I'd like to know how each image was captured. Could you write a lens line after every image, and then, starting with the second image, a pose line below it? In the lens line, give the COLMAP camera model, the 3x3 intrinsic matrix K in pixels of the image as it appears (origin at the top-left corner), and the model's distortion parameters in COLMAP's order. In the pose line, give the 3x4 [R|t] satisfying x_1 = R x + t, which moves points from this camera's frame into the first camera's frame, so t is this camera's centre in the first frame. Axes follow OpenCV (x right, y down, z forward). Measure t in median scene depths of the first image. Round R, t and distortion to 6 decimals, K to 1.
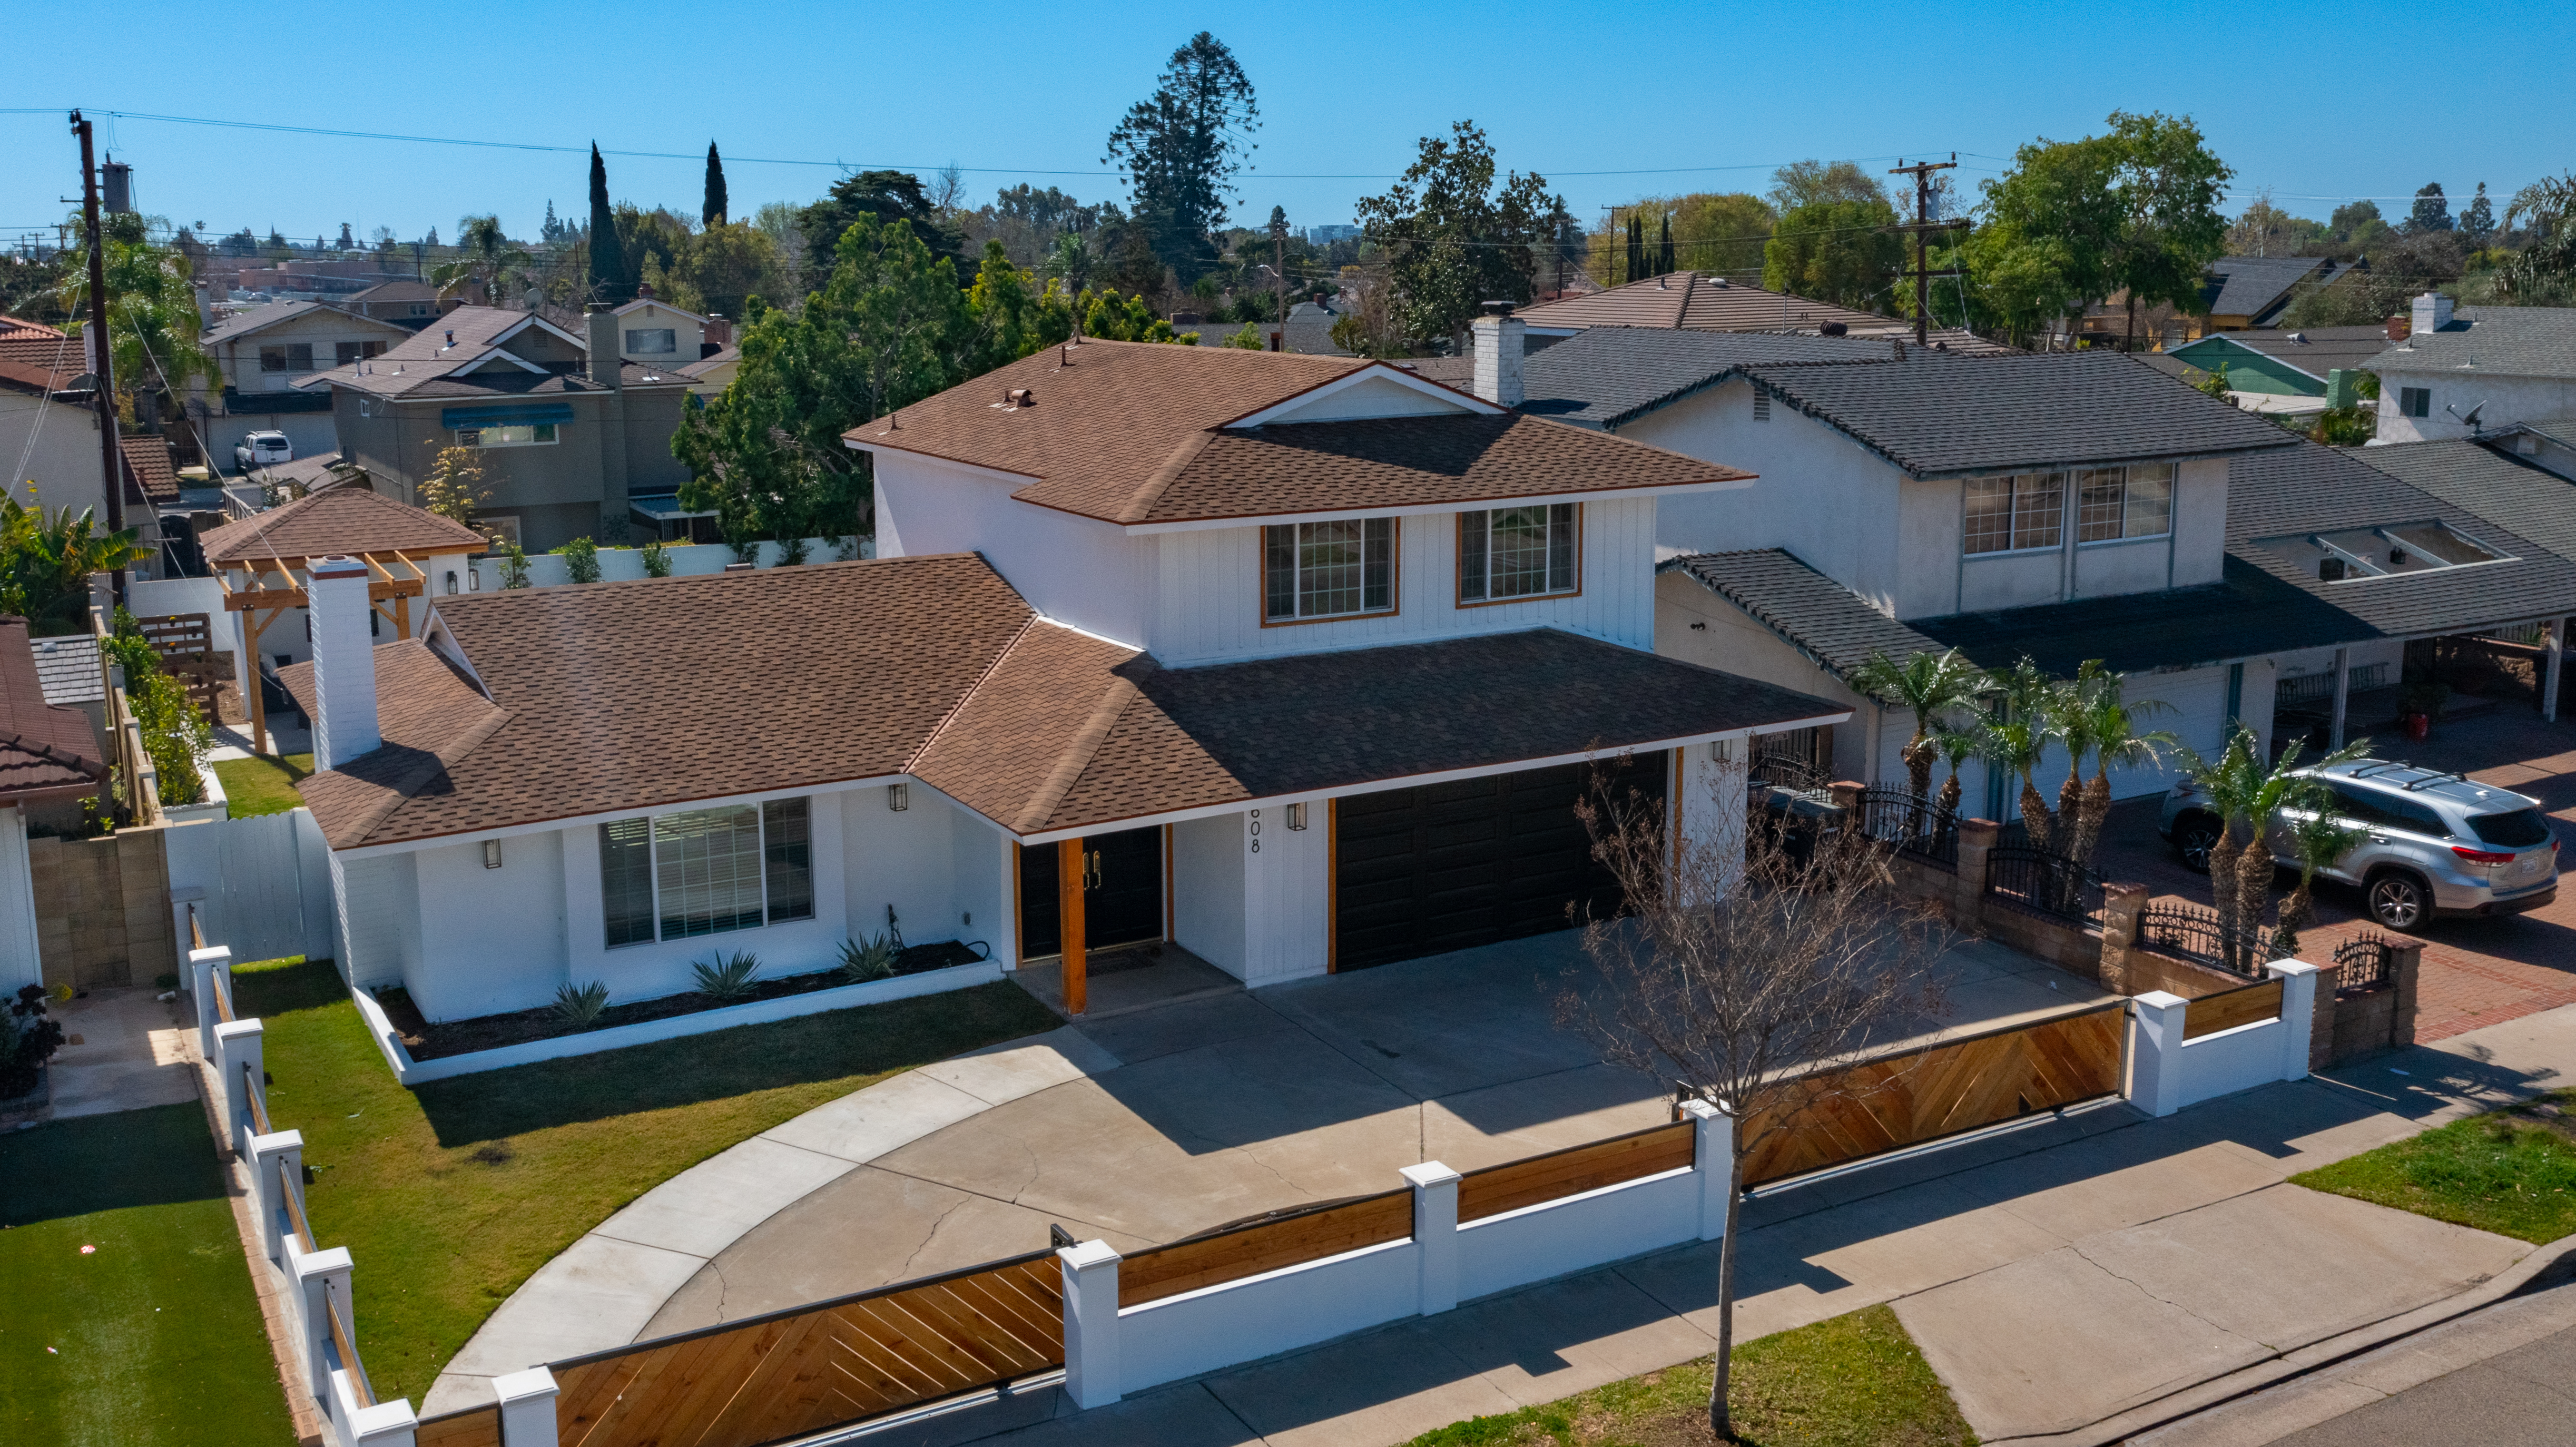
lens RADIAL K [[2280.4, 0, 1191.5], [0, 2280.4, 644.6], [0, 0, 1]] dist [-0.022248, 0.006001]
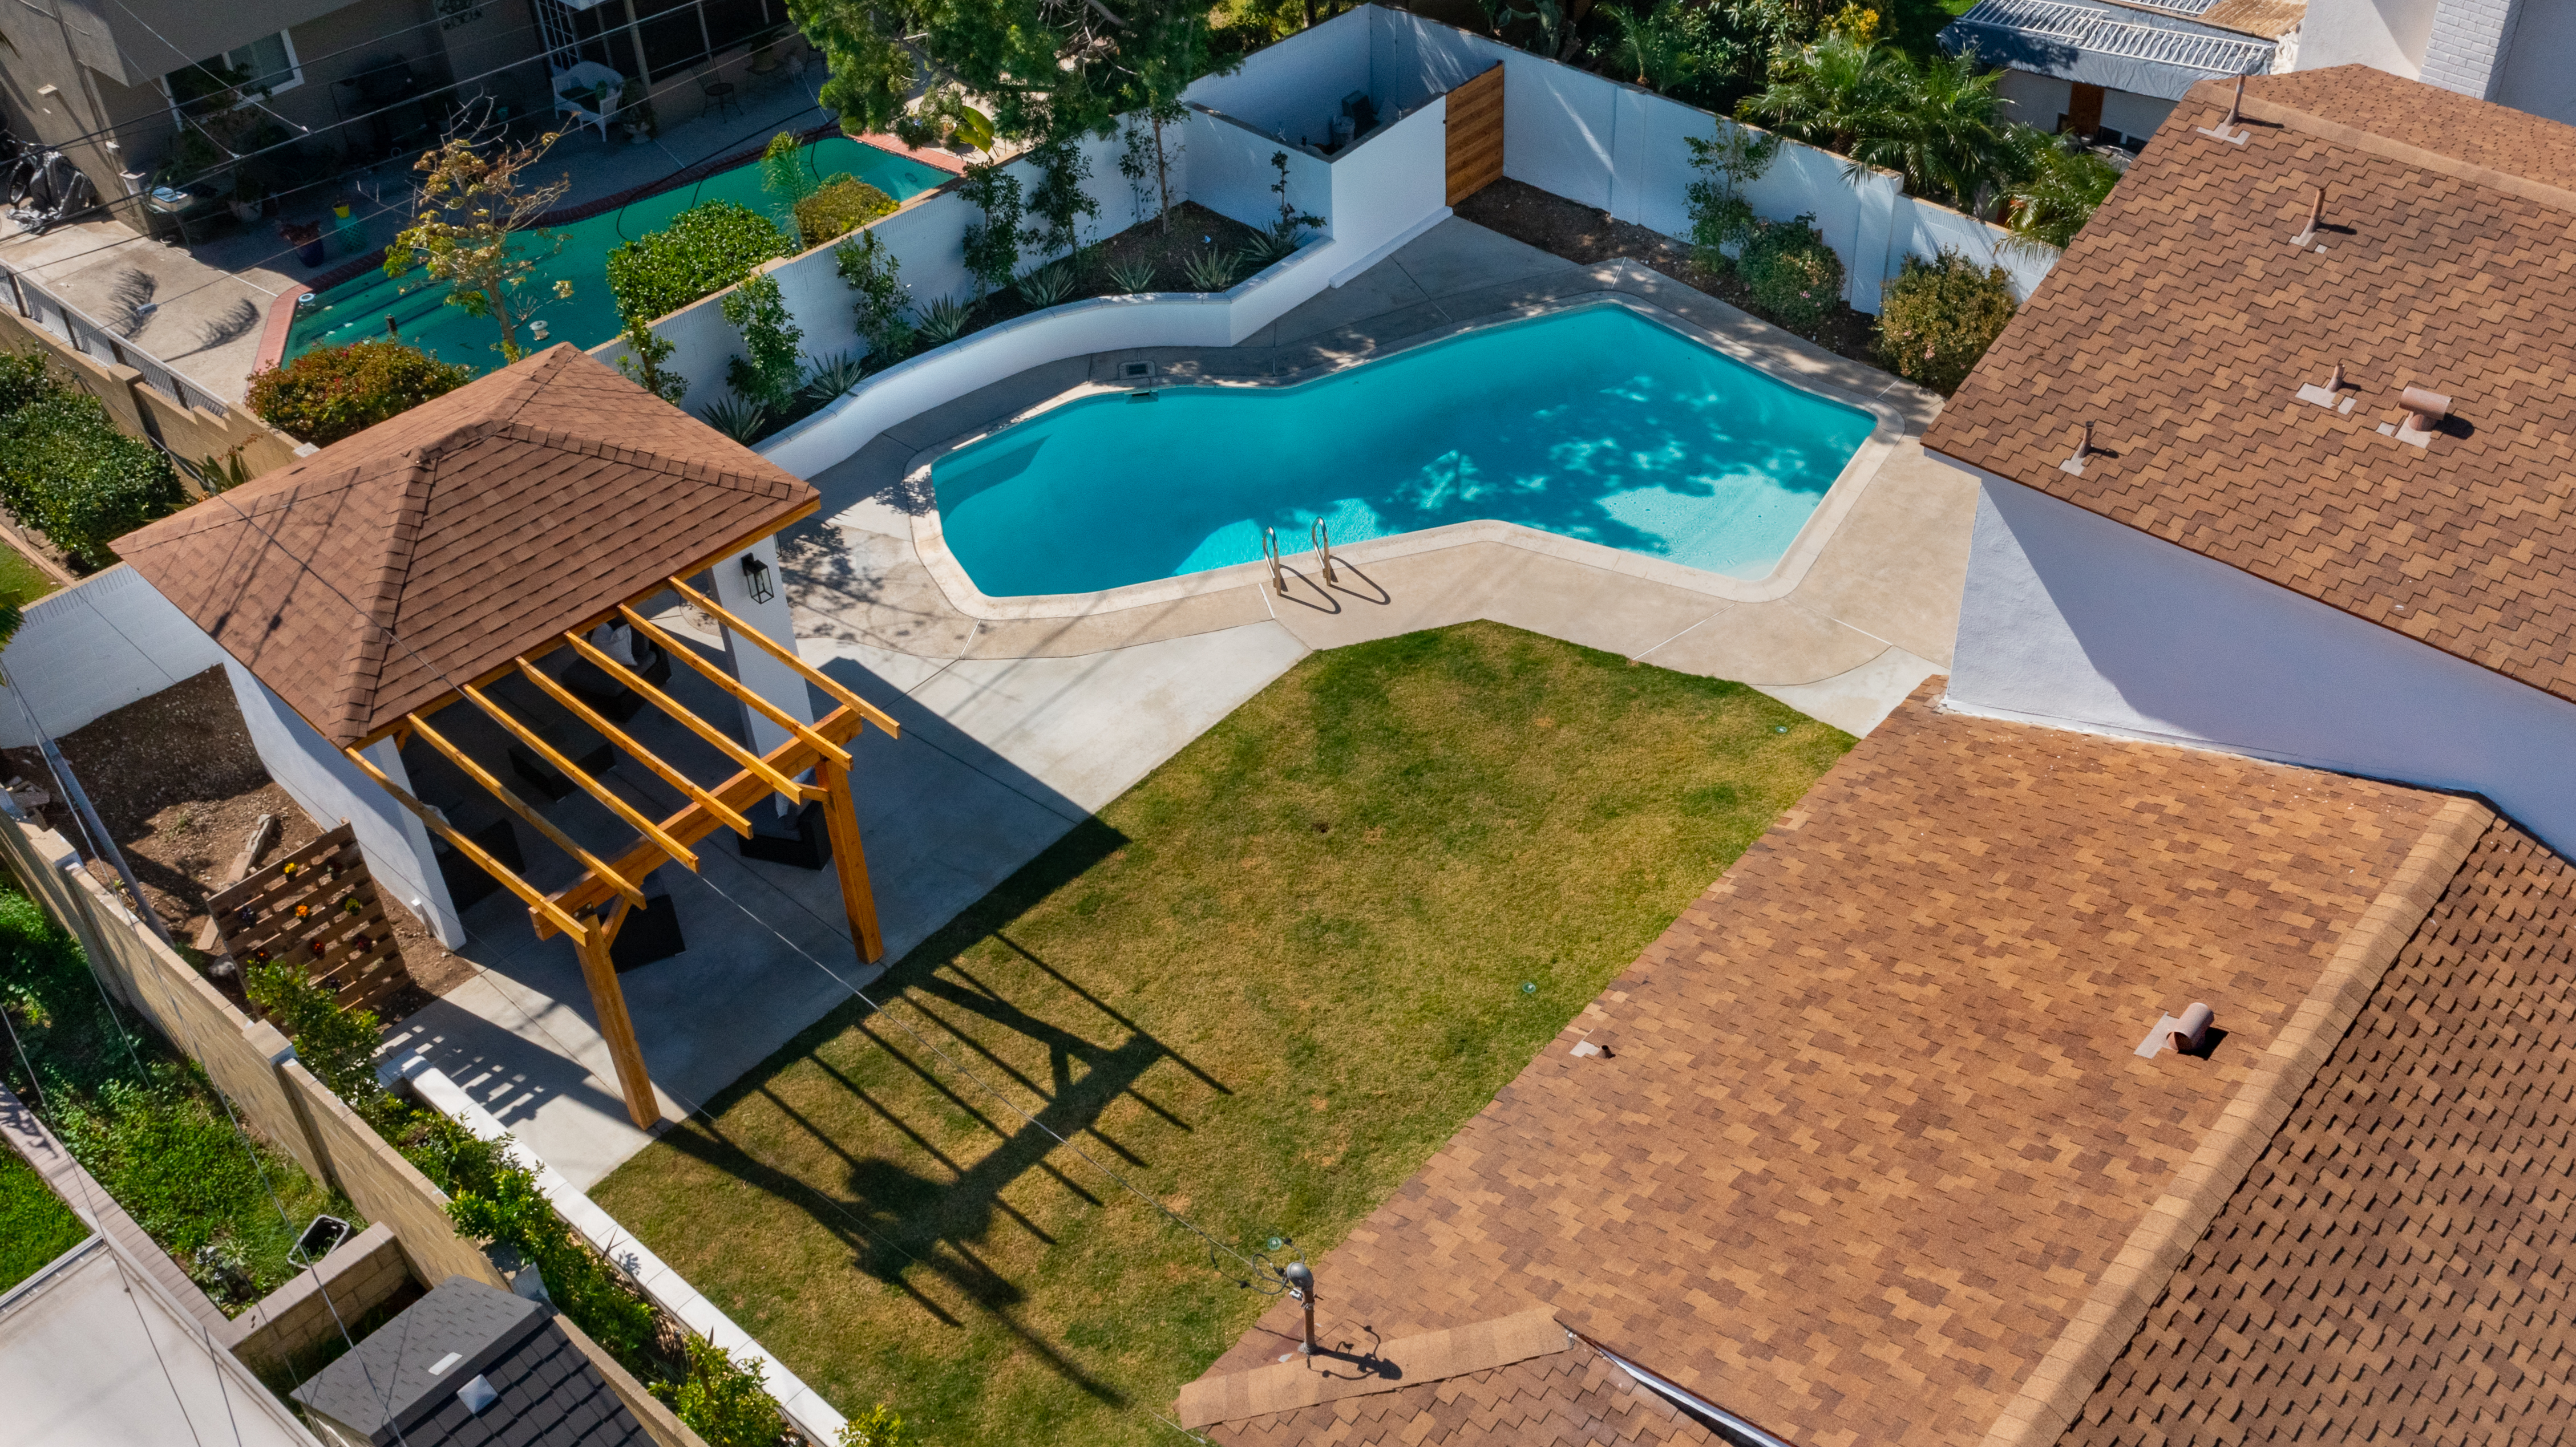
lens RADIAL K [[2465.3, 0, 1403.2], [0, 2465.3, 638.3], [0, 0, 1]] dist [-0.024889, 0.015800]
pose [[0.926557, -0.237606, 0.291609, -0.561425], [0.072504, 0.873512, 0.481373, -0.423456], [-0.369101, -0.424877, 0.826586, 0.777630]]
